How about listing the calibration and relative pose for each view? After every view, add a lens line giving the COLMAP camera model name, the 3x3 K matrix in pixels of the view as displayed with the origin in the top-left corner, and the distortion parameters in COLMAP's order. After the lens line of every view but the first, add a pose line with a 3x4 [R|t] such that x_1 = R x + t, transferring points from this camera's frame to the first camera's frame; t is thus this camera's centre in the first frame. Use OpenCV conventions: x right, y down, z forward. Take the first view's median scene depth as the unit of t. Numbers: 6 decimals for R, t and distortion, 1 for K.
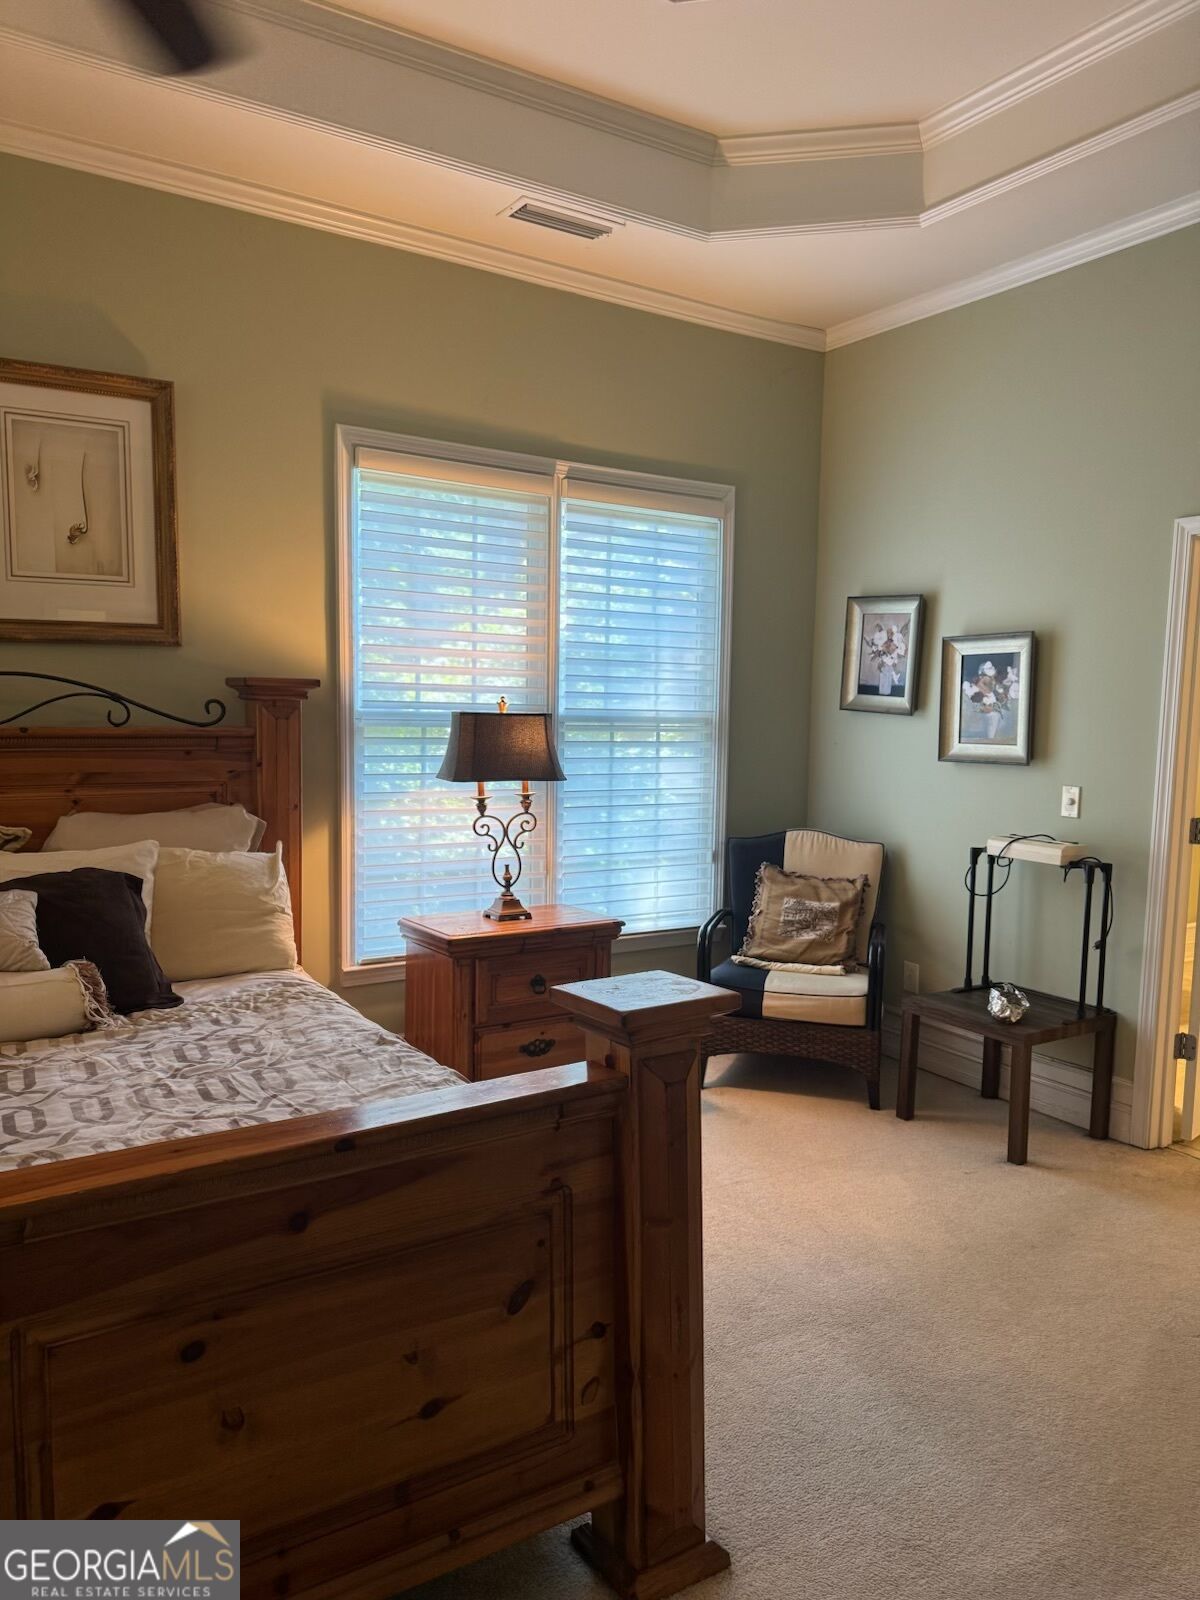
lens RADIAL K [[1133.1, 0, 610.4], [0, 1133.1, 786.0], [0, 0, 1]] dist [0.037099, -0.030666]
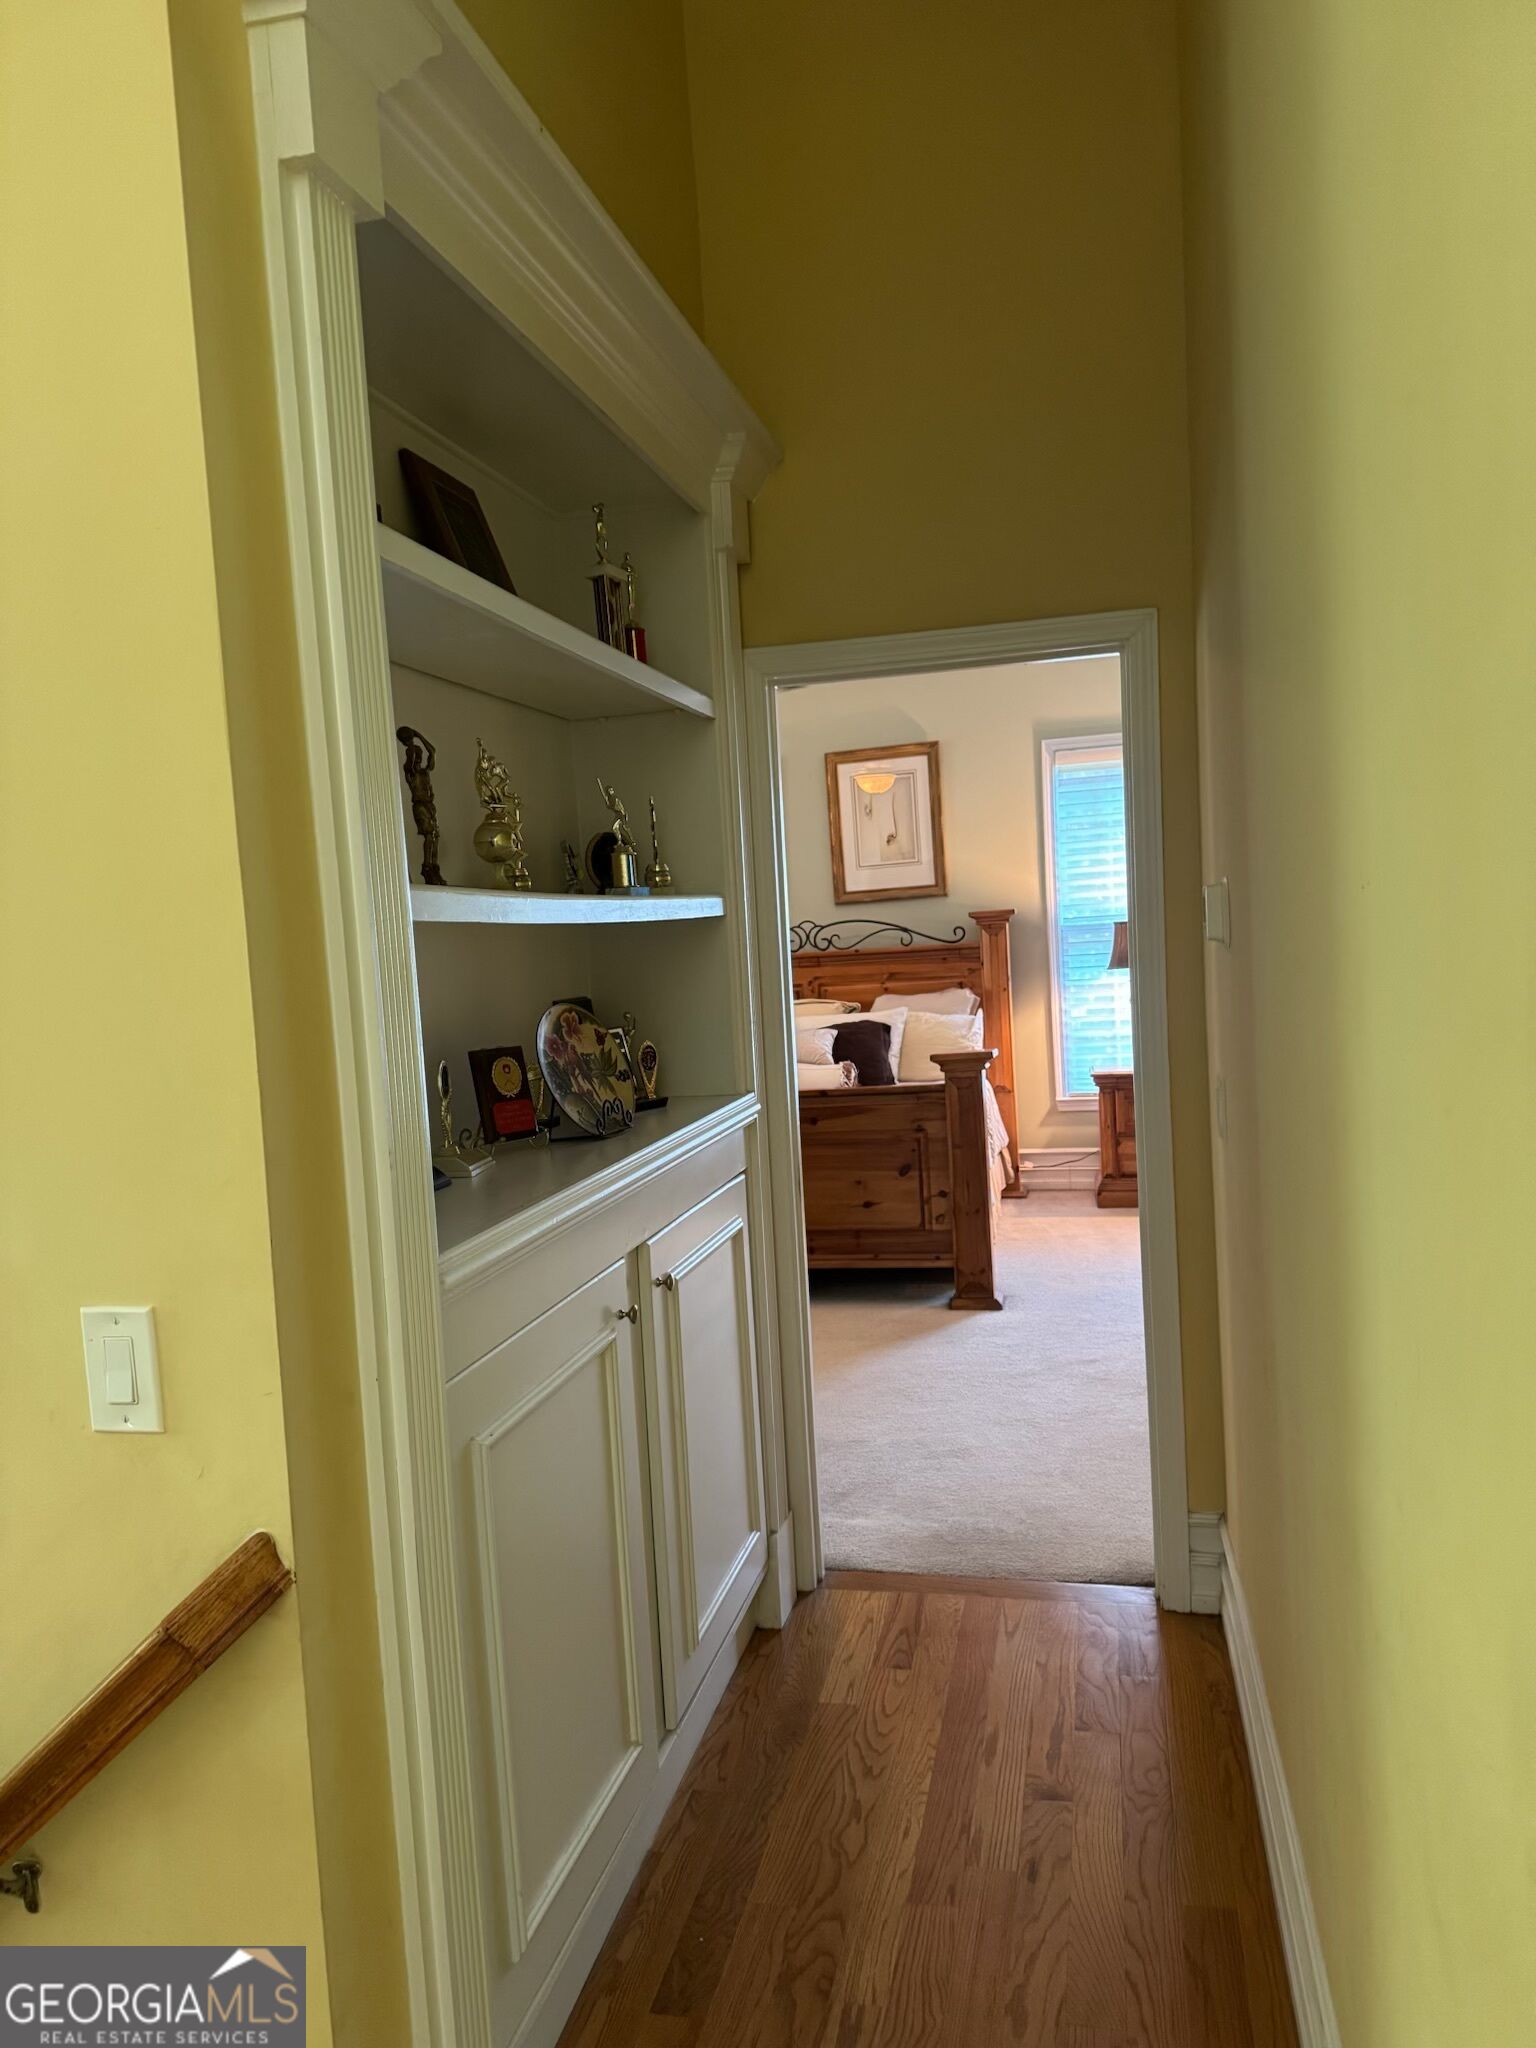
lens RADIAL K [[1450.3, 0, 767.6], [0, 1450.3, 1028.9], [0, 0, 1]] dist [0.037099, -0.030666]
pose [[0.699309, -0.014388, -0.714675, 2.019899], [0.019808, 0.999804, -0.000747, 0.145017], [0.714545, -0.013634, 0.699456, -1.438867]]
